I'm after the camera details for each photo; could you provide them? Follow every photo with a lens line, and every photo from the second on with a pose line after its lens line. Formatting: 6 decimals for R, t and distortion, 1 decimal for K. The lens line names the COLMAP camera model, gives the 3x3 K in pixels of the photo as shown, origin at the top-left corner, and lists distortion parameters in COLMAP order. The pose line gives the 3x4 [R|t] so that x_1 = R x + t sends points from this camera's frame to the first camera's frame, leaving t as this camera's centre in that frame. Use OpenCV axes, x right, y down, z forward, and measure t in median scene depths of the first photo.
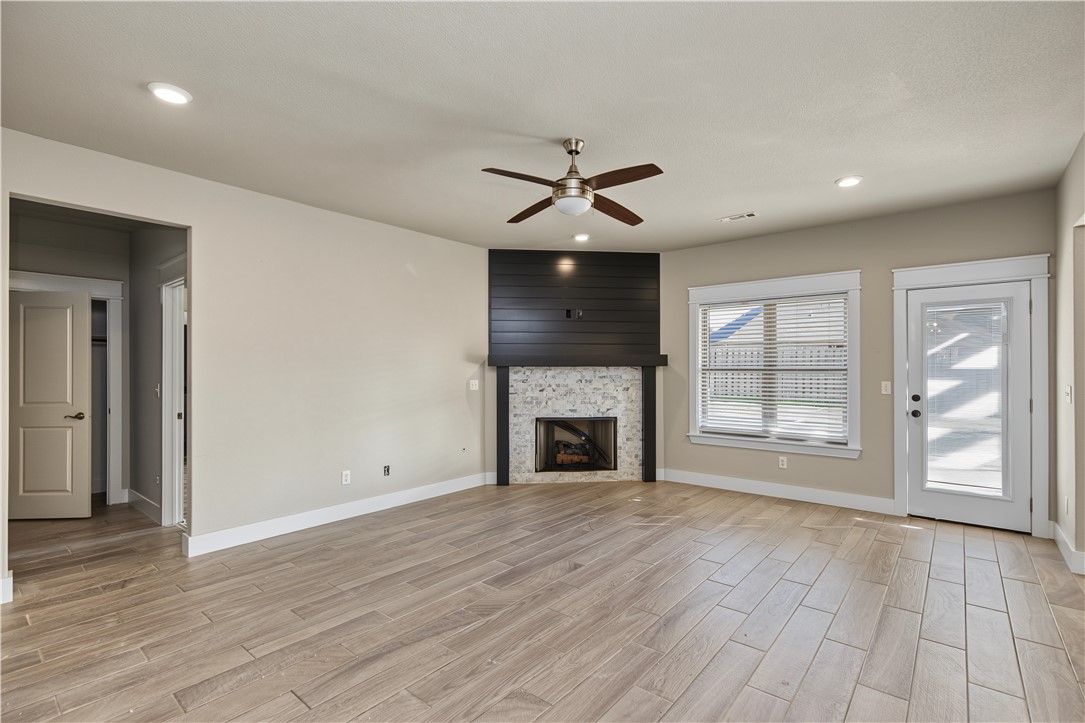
lens RADIAL K [[491.9, 0, 566.0], [0, 491.9, 365.4], [0, 0, 1]] dist [-0.001806, 0.000333]
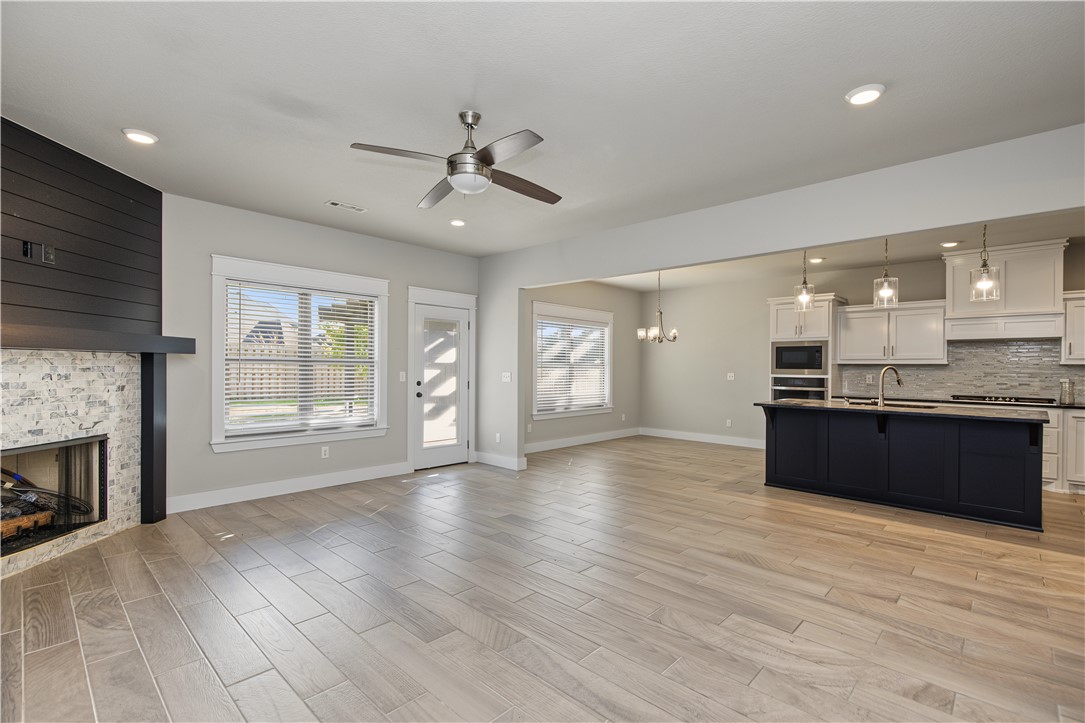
lens RADIAL K [[491.9, 0, 544.2], [0, 491.9, 363.6], [0, 0, 1]] dist [-0.001806, 0.000333]
pose [[0.087574, 0.009599, 0.996112, -0.475434], [-0.015764, 0.999842, -0.008249, 0.013161], [-0.996033, -0.014980, 0.087711, 0.407871]]
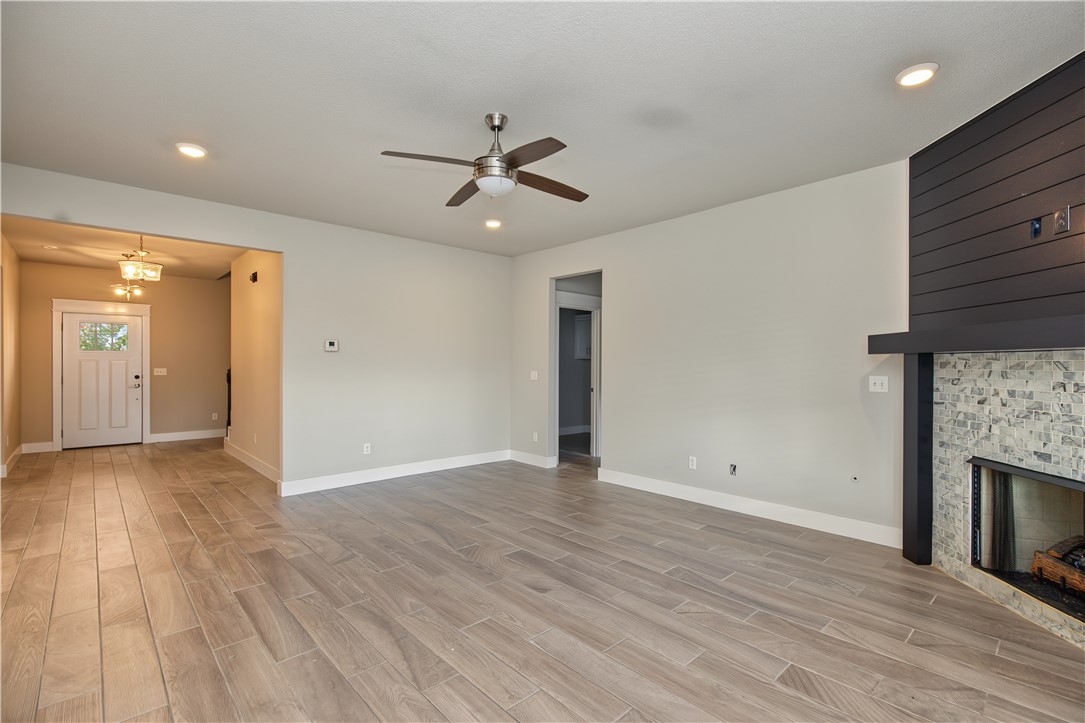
lens RADIAL K [[491.9, 0, 553.1], [0, 491.9, 363.5], [0, 0, 1]] dist [-0.001806, 0.000333]
pose [[-0.138046, -0.001516, -0.990425, 0.491391], [0.004682, 0.999987, -0.002184, 0.012070], [0.990415, -0.004939, -0.138037, 0.652313]]
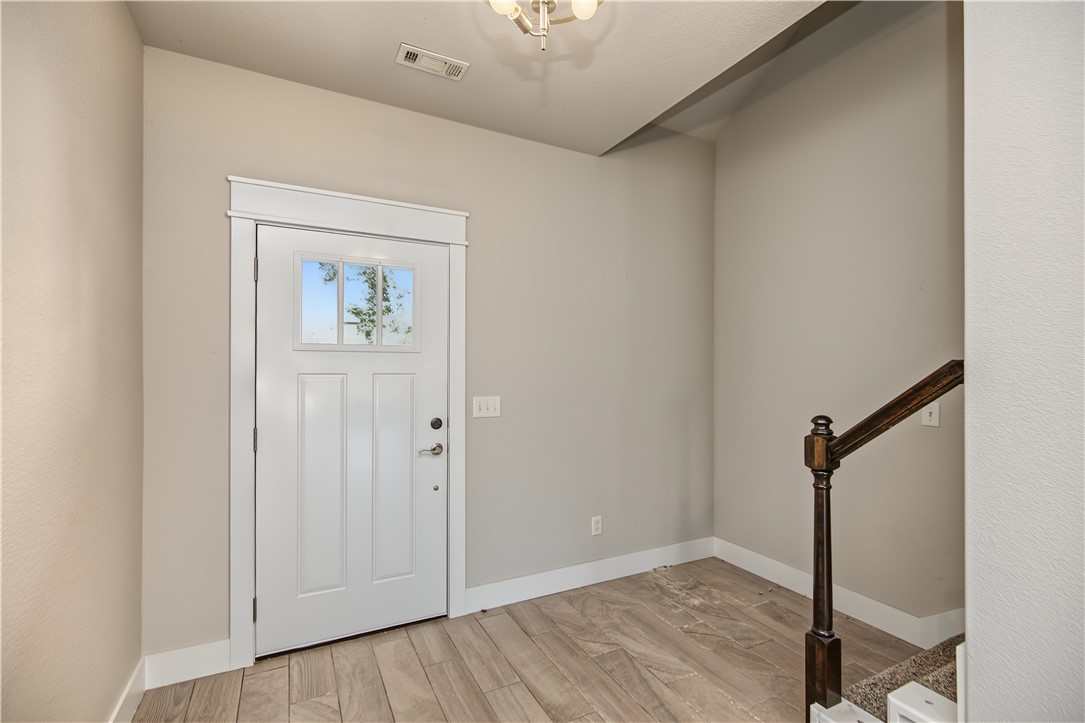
lens RADIAL K [[491.9, 0, 544.8], [0, 491.9, 366.2], [0, 0, 1]] dist [-0.001806, 0.000333]
pose [[-0.384019, -0.000001, -0.923325, -0.289344], [0.001723, 0.999998, -0.000718, -0.011777], [0.923324, -0.001867, -0.384018, -0.377723]]
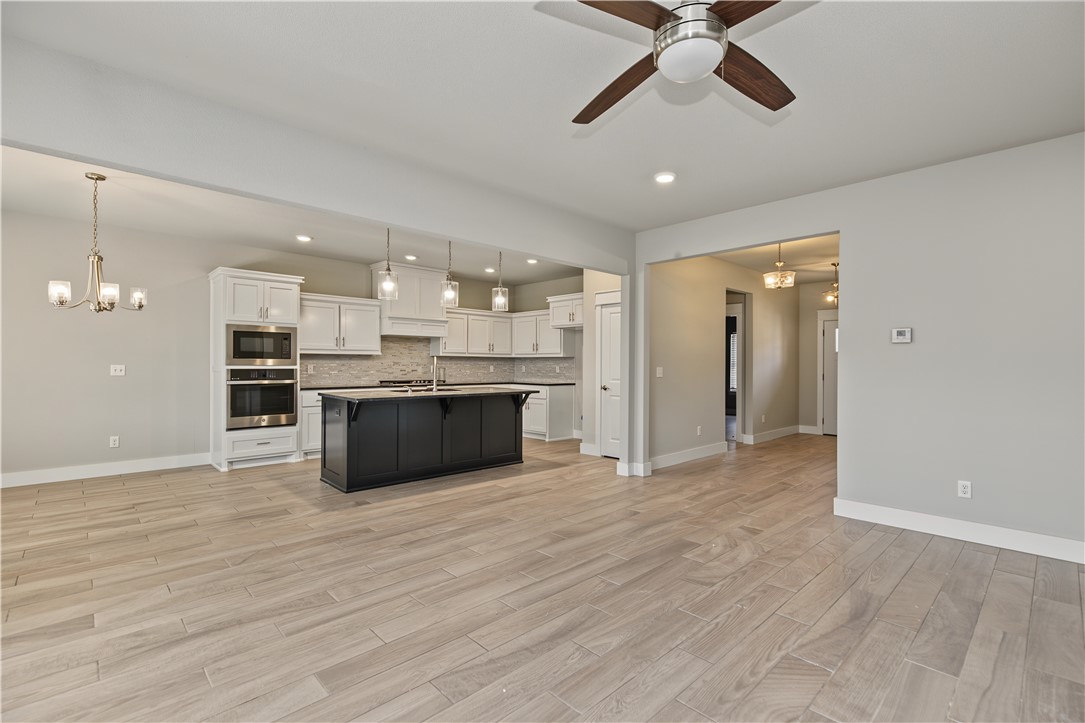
lens RADIAL K [[491.9, 0, 565.7], [0, 491.9, 368.0], [0, 0, 1]] dist [-0.001806, 0.000333]
pose [[-0.993466, -0.005837, 0.113977, 0.048716], [-0.005722, 0.999983, 0.001335, 0.020993], [-0.113983, 0.000674, -0.993482, 0.836118]]
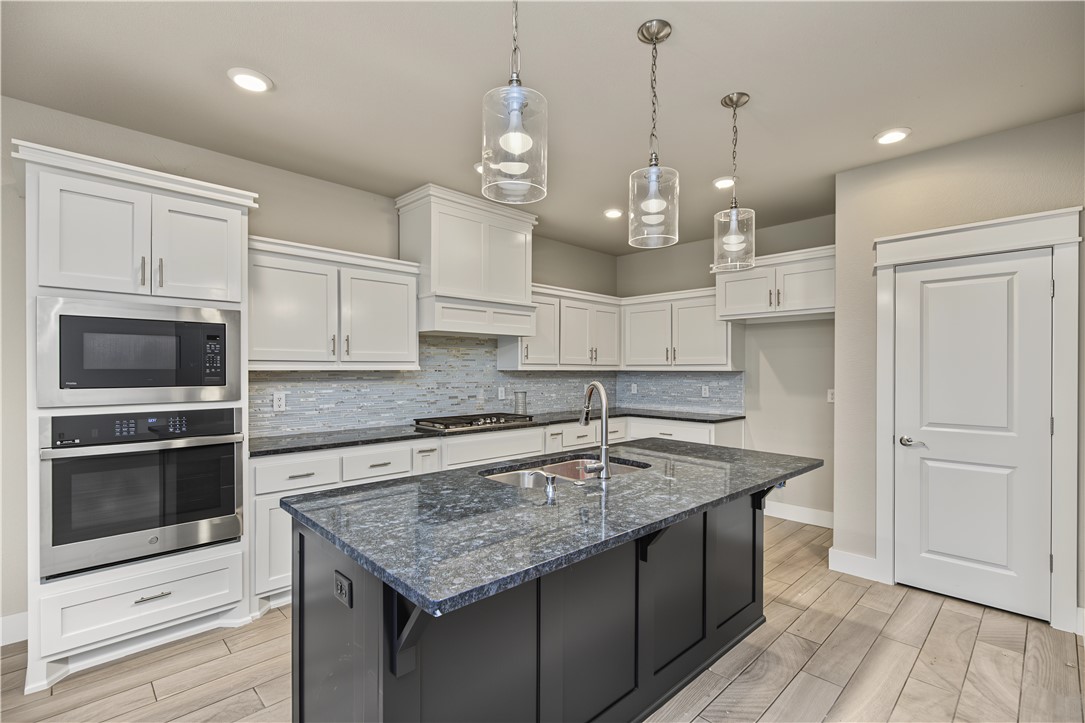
lens RADIAL K [[491.9, 0, 565.1], [0, 491.9, 375.0], [0, 0, 1]] dist [-0.001806, 0.000333]
pose [[-0.994979, -0.003001, 0.100041, 0.408991], [-0.002461, 0.999982, 0.005519, -0.006684], [-0.100056, 0.005245, -0.994968, 0.259971]]
